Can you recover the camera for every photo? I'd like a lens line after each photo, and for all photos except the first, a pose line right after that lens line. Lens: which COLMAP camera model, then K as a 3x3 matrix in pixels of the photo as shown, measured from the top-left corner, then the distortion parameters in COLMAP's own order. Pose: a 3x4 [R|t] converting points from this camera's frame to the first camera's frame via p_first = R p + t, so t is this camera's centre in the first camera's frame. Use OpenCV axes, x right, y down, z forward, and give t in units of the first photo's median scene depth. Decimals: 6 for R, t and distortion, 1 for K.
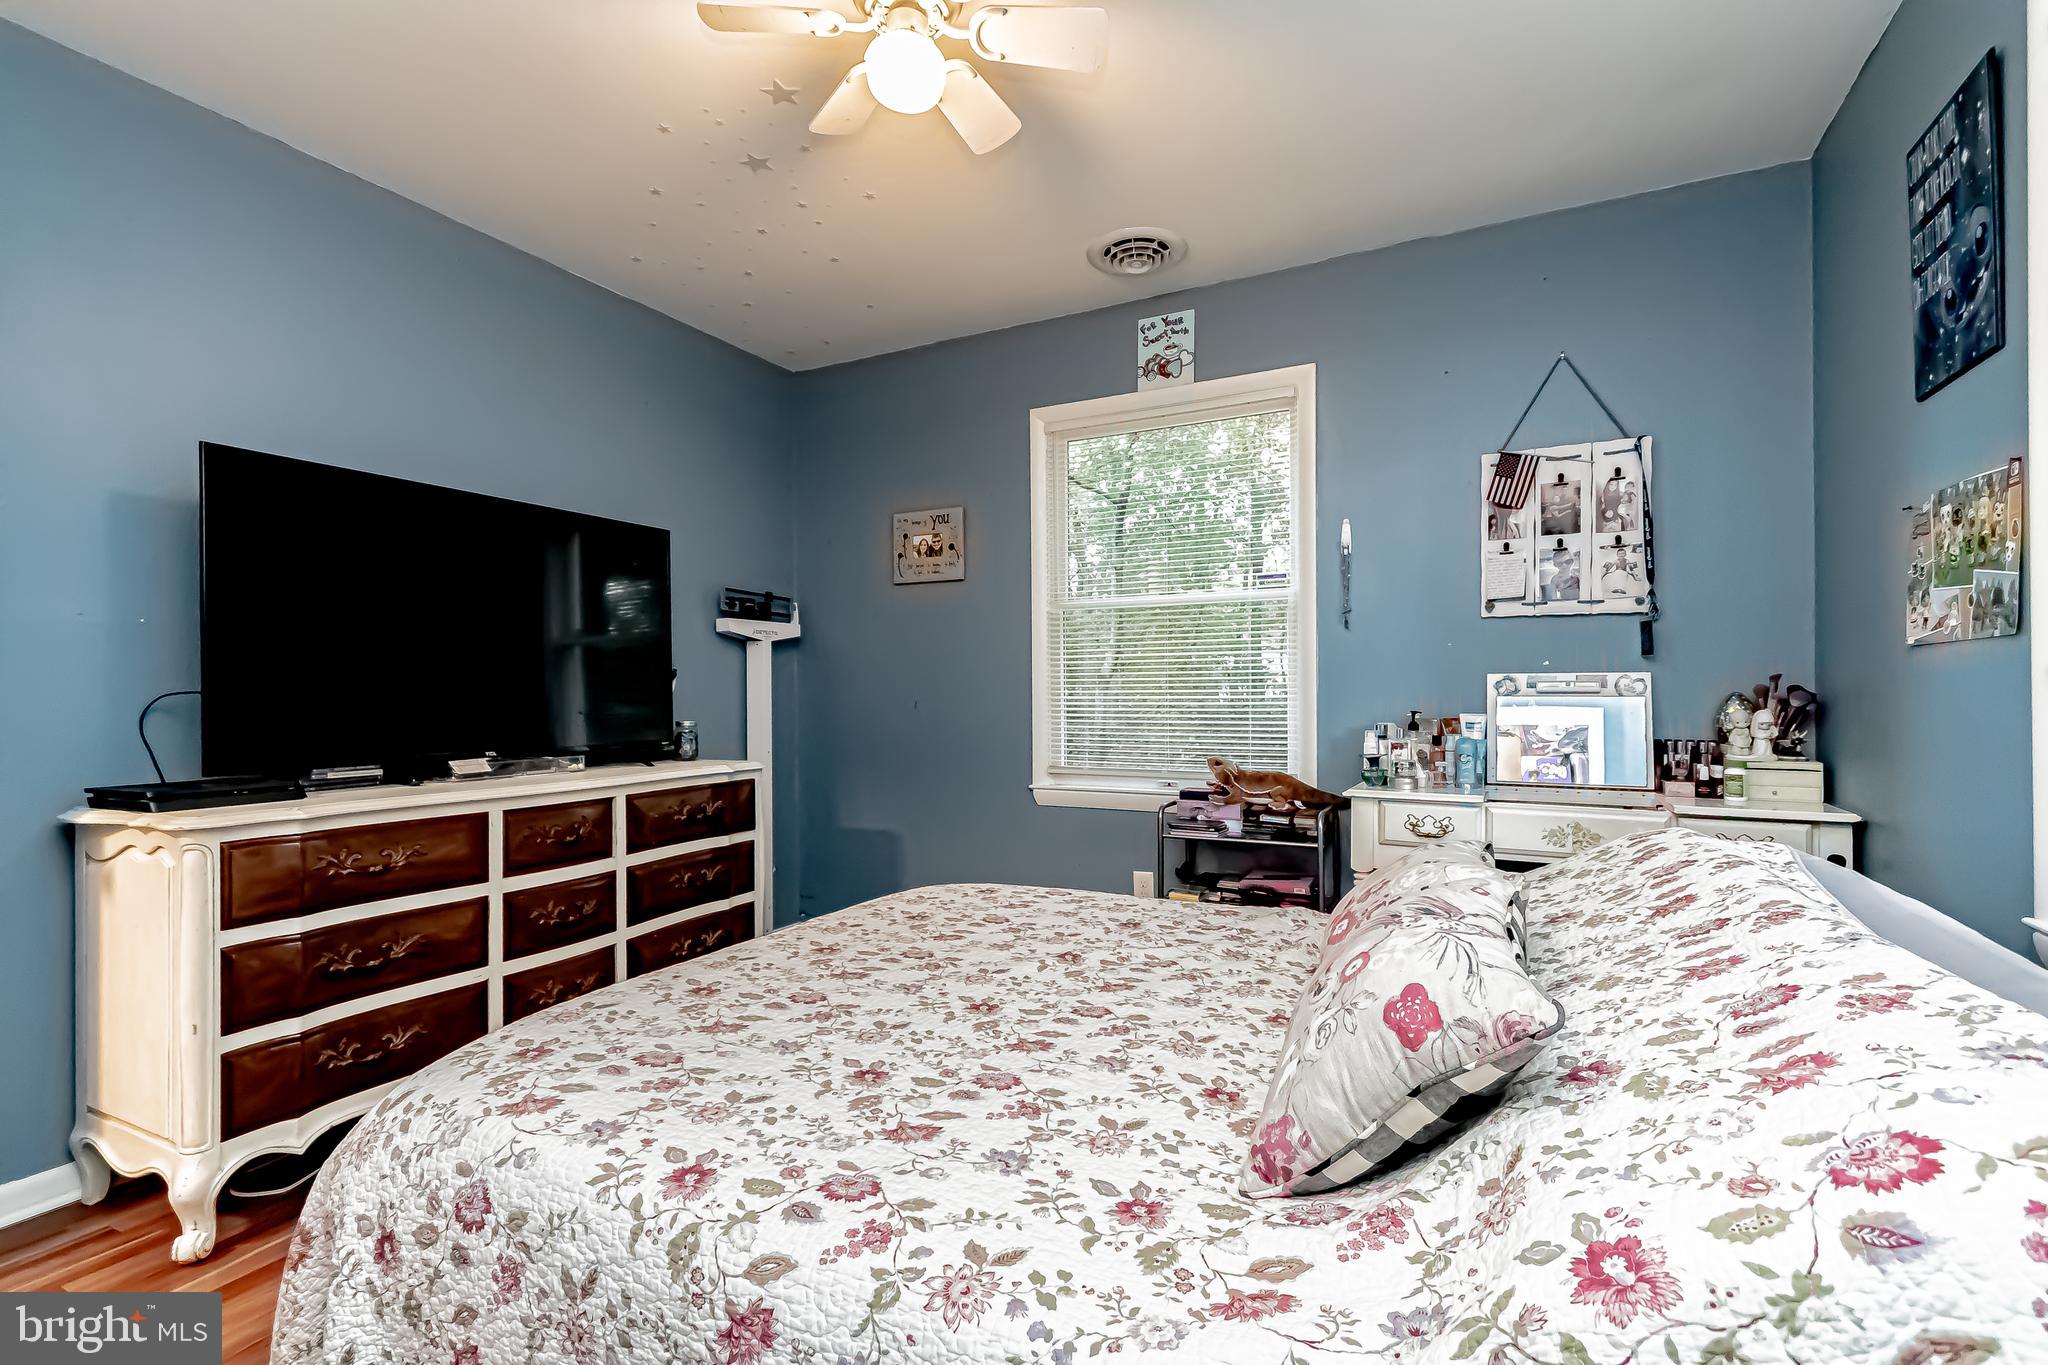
lens RADIAL K [[920.3, 0, 1019.7], [0, 920.3, 690.5], [0, 0, 1]] dist [0.003001, 0.000016]
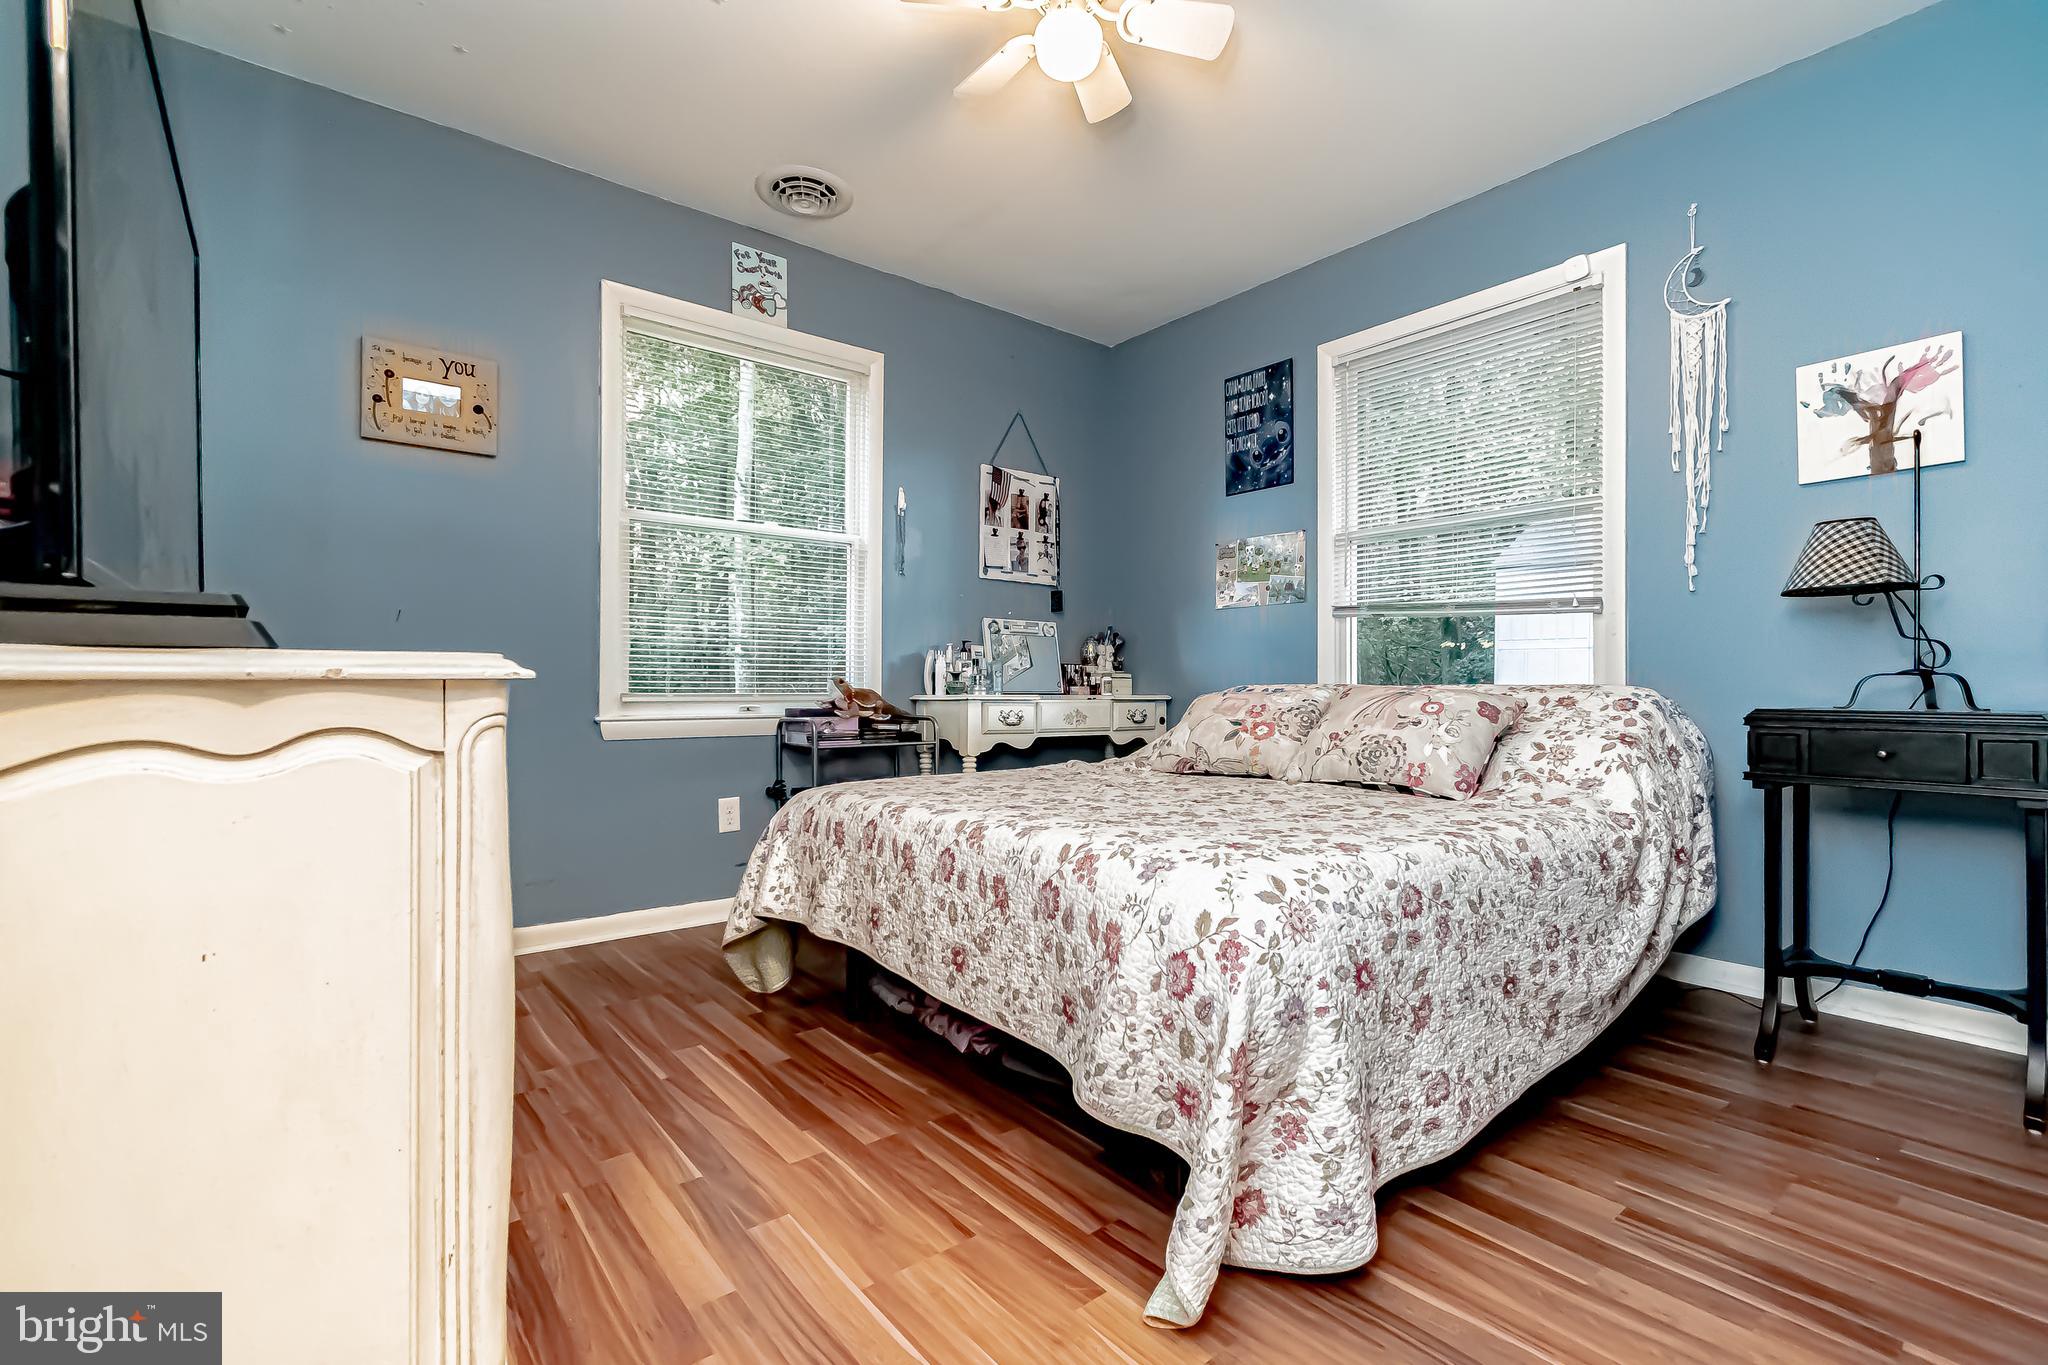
lens RADIAL K [[920.3, 0, 1023.2], [0, 920.3, 685.5], [0, 0, 1]] dist [0.003001, 0.000016]
pose [[0.401646, 0.010511, 0.915735, -0.817686], [-0.006353, 0.999942, -0.008691, 0.104936], [-0.915773, -0.002327, 0.401690, 0.391894]]
